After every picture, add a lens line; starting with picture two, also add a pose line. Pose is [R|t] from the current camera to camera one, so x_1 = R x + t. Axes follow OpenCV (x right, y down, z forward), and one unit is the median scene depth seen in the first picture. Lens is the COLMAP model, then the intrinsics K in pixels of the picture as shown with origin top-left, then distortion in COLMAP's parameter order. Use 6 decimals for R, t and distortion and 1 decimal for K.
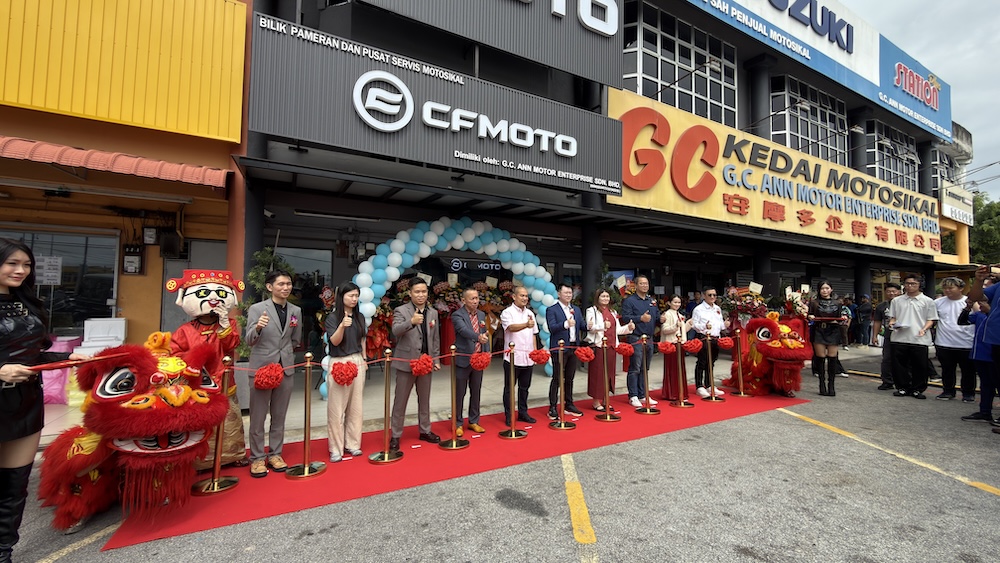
lens RADIAL K [[397.3, 0, 502.3], [0, 397.3, 283.3], [0, 0, 1]] dist [-0.000714, -0.000606]
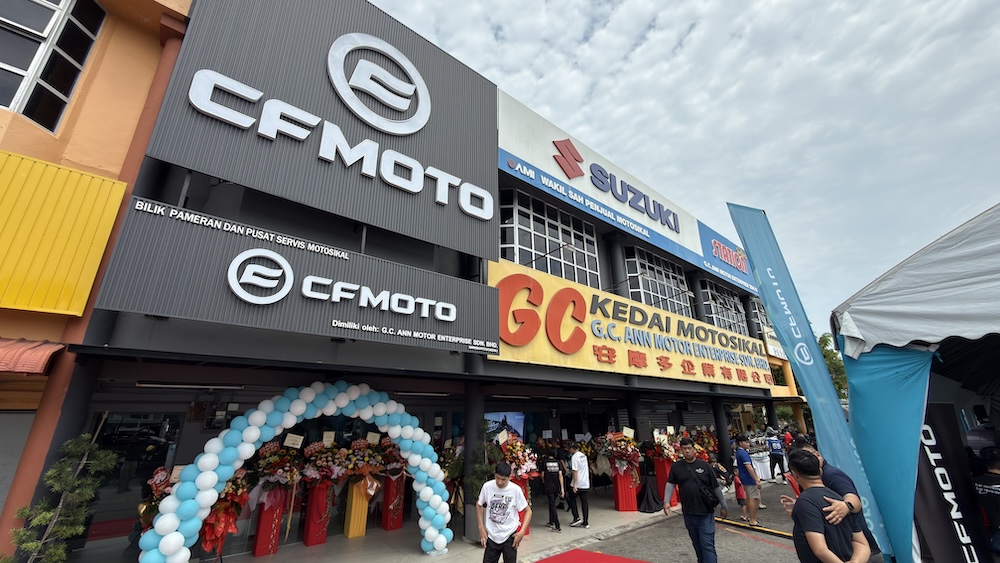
lens RADIAL K [[397.3, 0, 502.7], [0, 397.3, 281.6], [0, 0, 1]] dist [-0.000714, -0.000606]
pose [[0.976274, 0.042546, 0.212320, 0.070166], [0.021629, 0.956445, -0.291112, -0.094478], [-0.215458, 0.288797, 0.932831, -0.070760]]
